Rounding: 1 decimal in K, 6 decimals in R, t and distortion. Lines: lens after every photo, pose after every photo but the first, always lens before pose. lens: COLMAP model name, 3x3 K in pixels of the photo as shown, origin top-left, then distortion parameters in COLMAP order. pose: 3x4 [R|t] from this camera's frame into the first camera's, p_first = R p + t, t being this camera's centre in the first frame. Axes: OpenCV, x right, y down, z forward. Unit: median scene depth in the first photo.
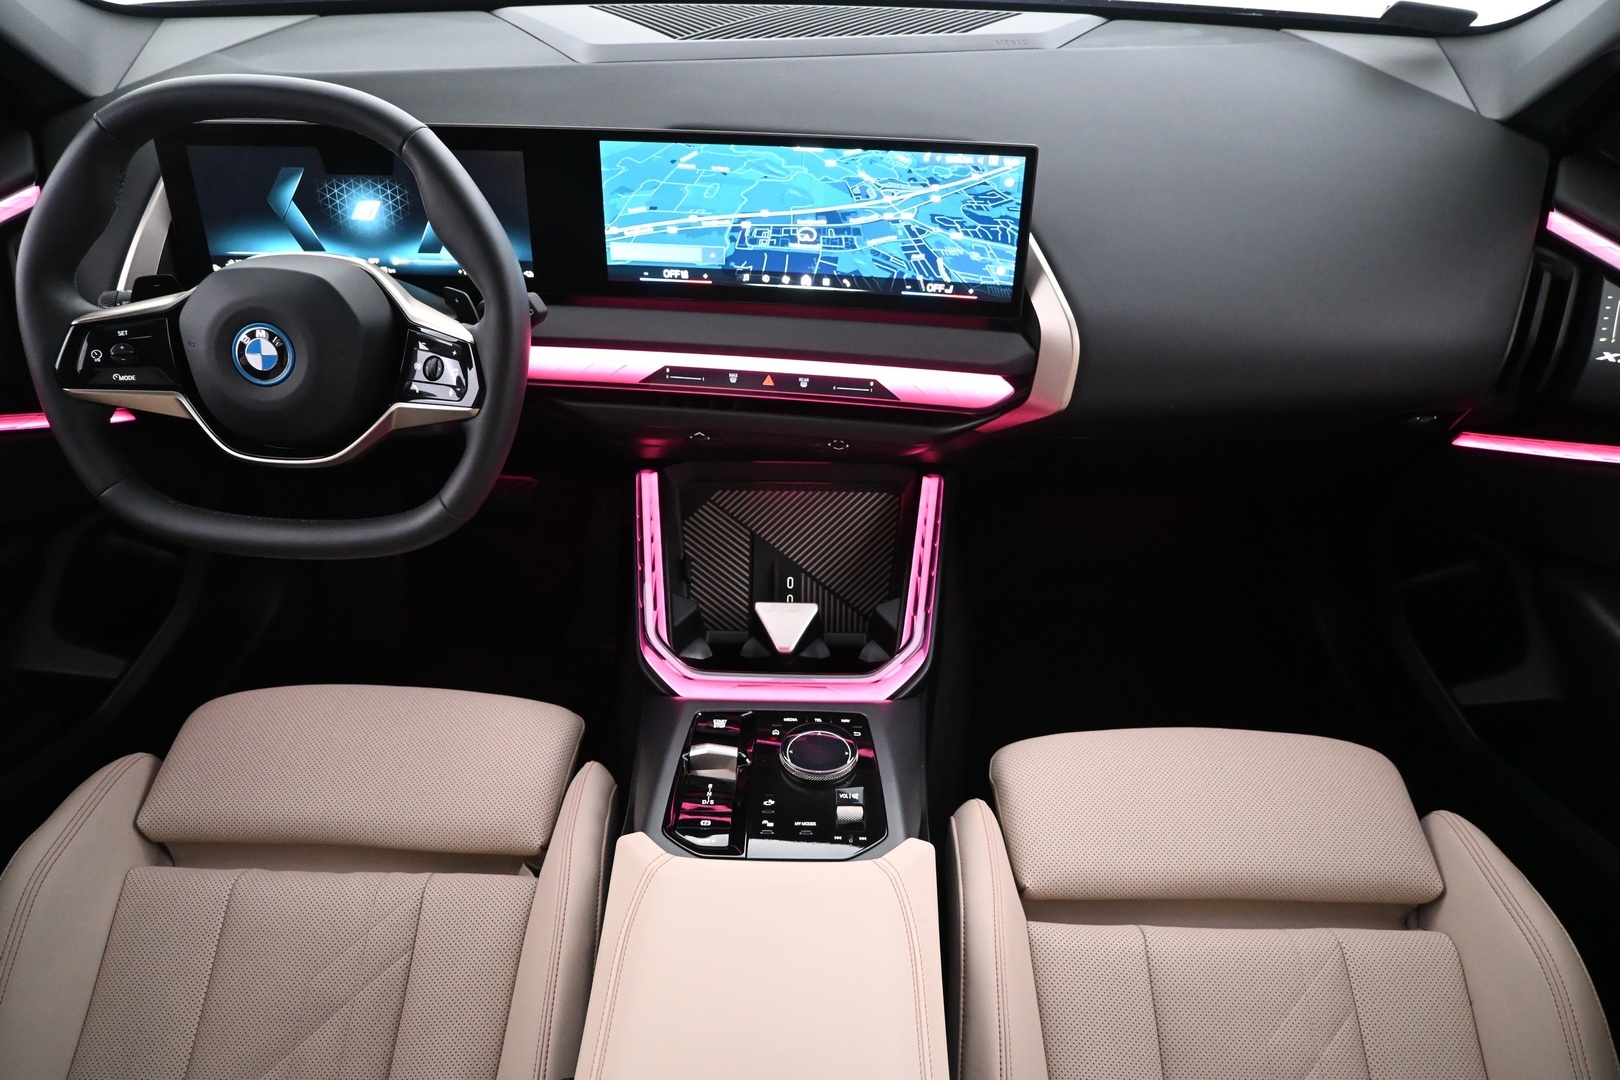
lens RADIAL K [[1095.4, 0, 810.0], [0, 1095.4, 540.0], [0, 0, 1]] dist [-0.006624, -0.004819]
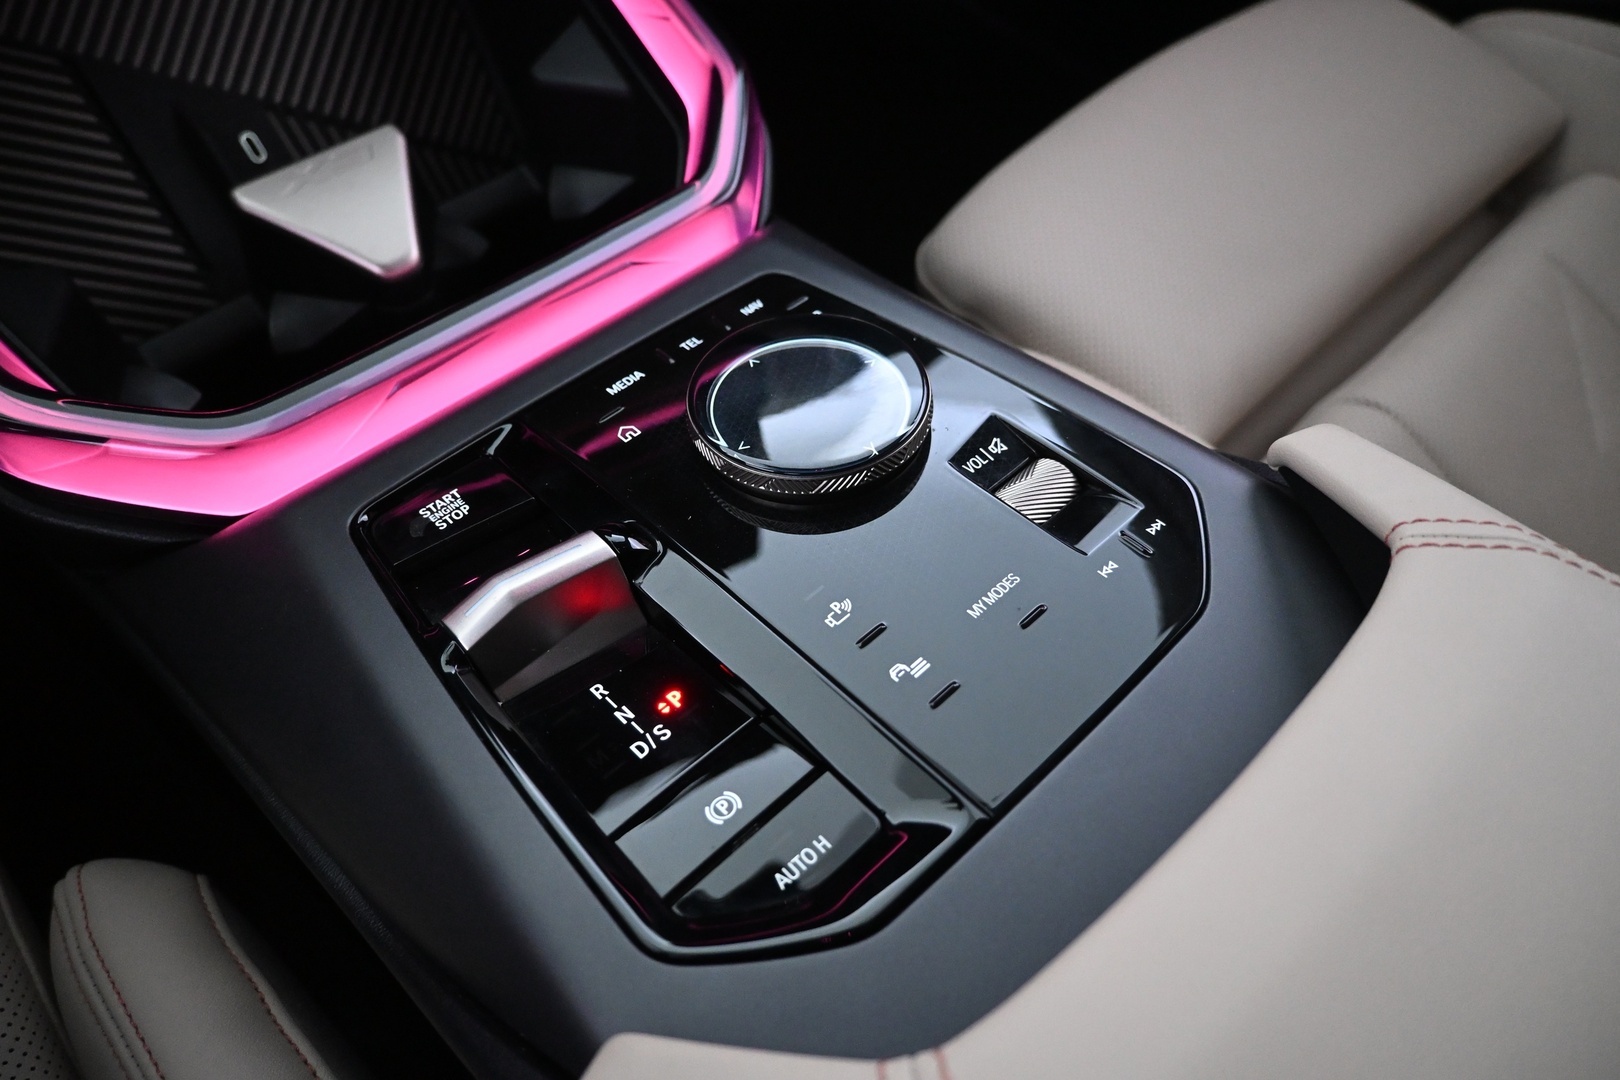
lens RADIAL K [[1095.4, 0, 810.0], [0, 1095.4, 540.0], [0, 0, 1]] dist [-0.006624, -0.004819]
pose [[0.714662, -0.548494, 0.434065, -0.141368], [0.398852, 0.829343, 0.391290, 0.096001], [-0.574609, -0.106512, 0.811468, 0.687222]]
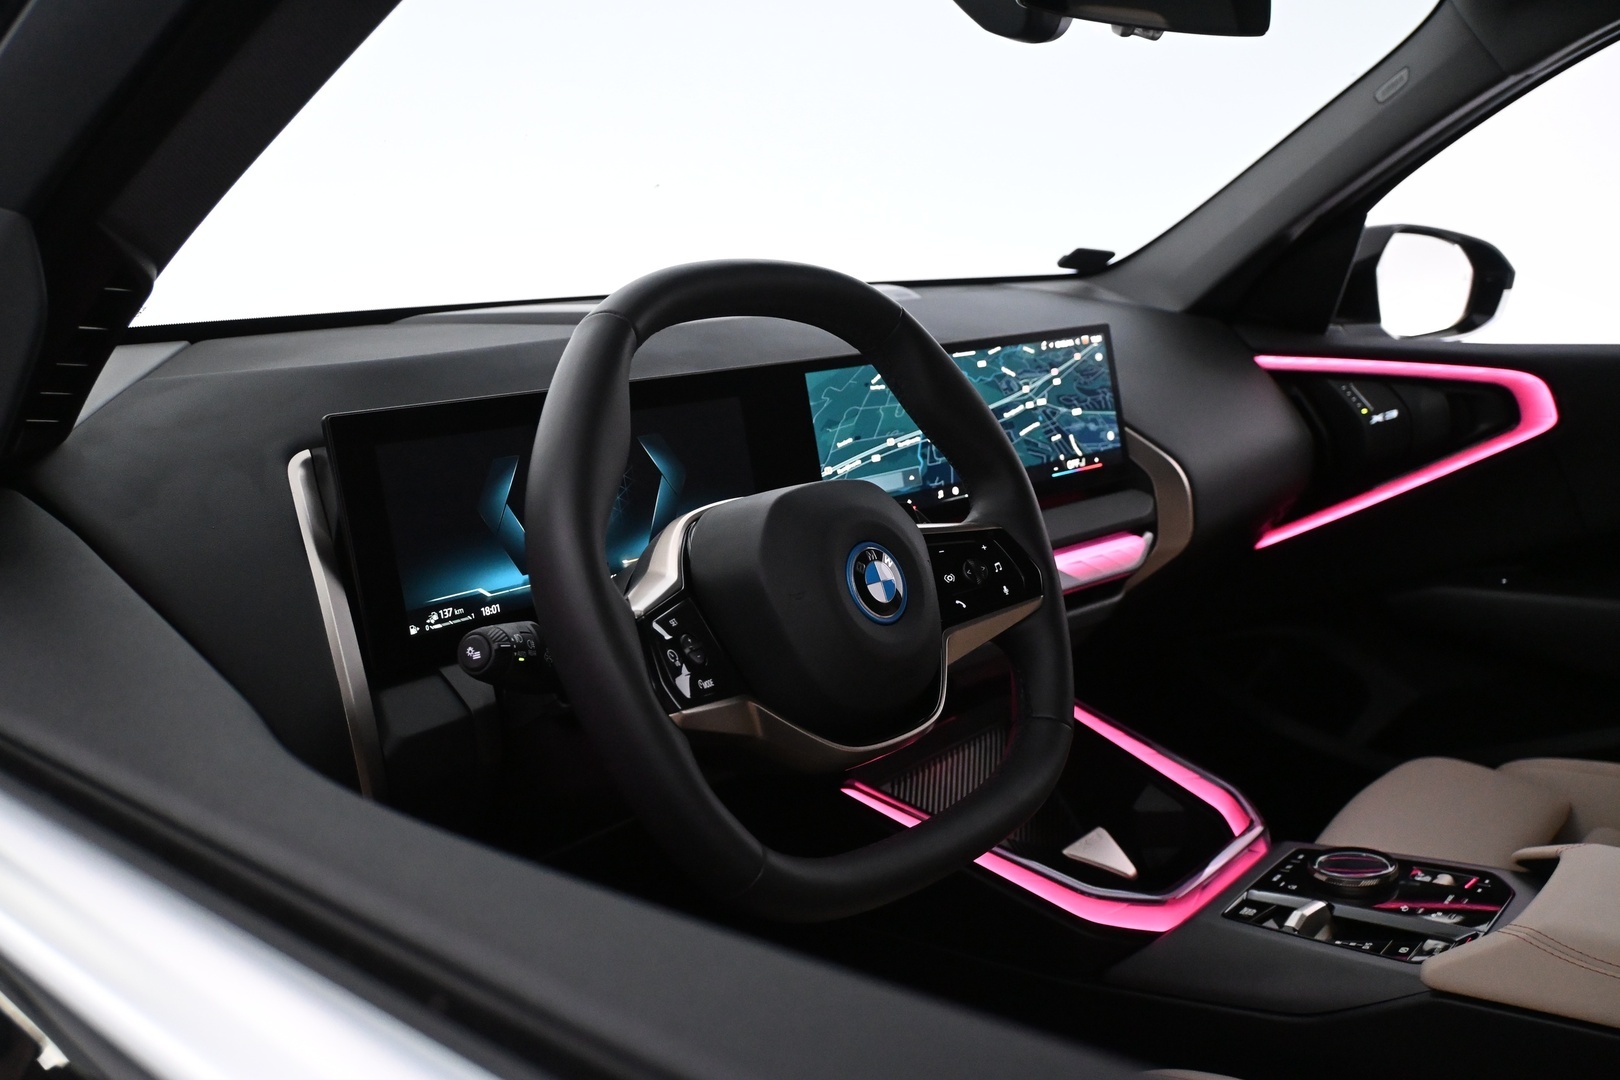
lens RADIAL K [[1360.7, 0, 810.0], [0, 1360.7, 540.0], [0, 0, 1]] dist [-0.001621, 0.002880]
pose [[0.646061, -0.187786, 0.739825, -1.006316], [0.487359, 0.847453, -0.210487, -0.021652], [-0.587441, 0.496548, 0.639026, 0.366910]]
